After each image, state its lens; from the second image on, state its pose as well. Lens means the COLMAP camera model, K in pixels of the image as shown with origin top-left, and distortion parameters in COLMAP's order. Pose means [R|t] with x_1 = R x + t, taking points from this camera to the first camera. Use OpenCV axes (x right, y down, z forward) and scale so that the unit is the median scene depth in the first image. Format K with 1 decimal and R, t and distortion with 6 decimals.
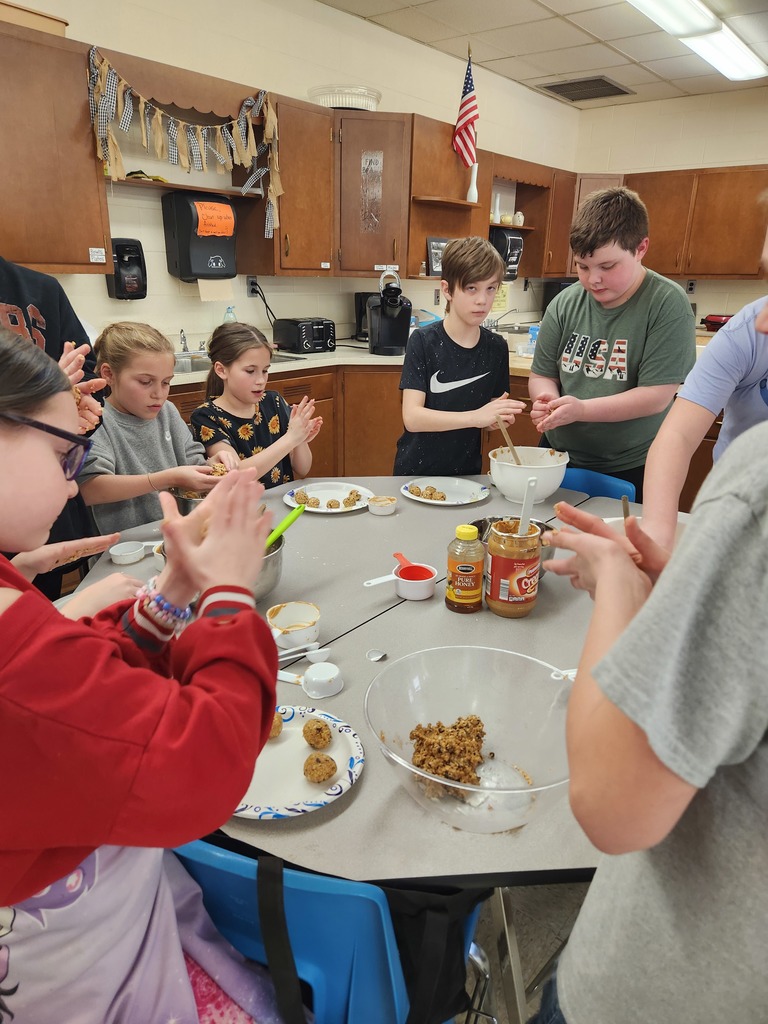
lens RADIAL K [[705.1, 0, 384.0], [0, 705.1, 512.0], [0, 0, 1]] dist [0.055171, -0.056527]
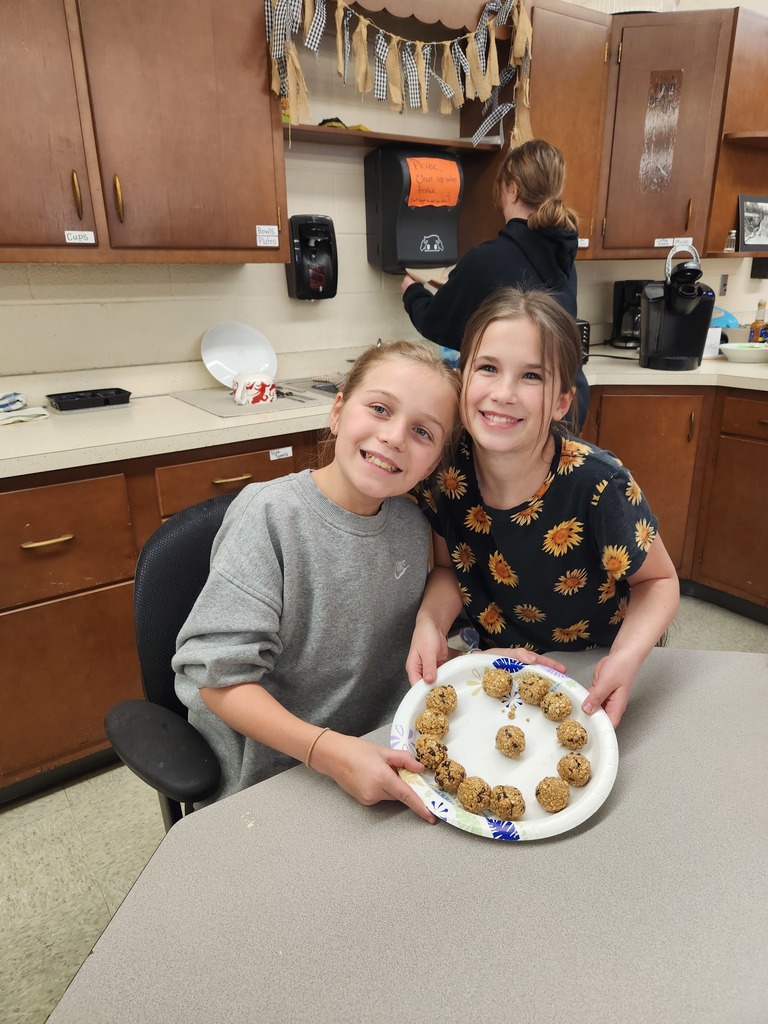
lens RADIAL K [[705.1, 0, 384.0], [0, 705.1, 512.0], [0, 0, 1]] dist [0.055171, -0.056527]
pose [[0.959271, 0.057776, -0.276515, -0.062616], [-0.057944, 0.998291, 0.007572, -0.076613], [0.276480, 0.008758, 0.960980, 0.275684]]
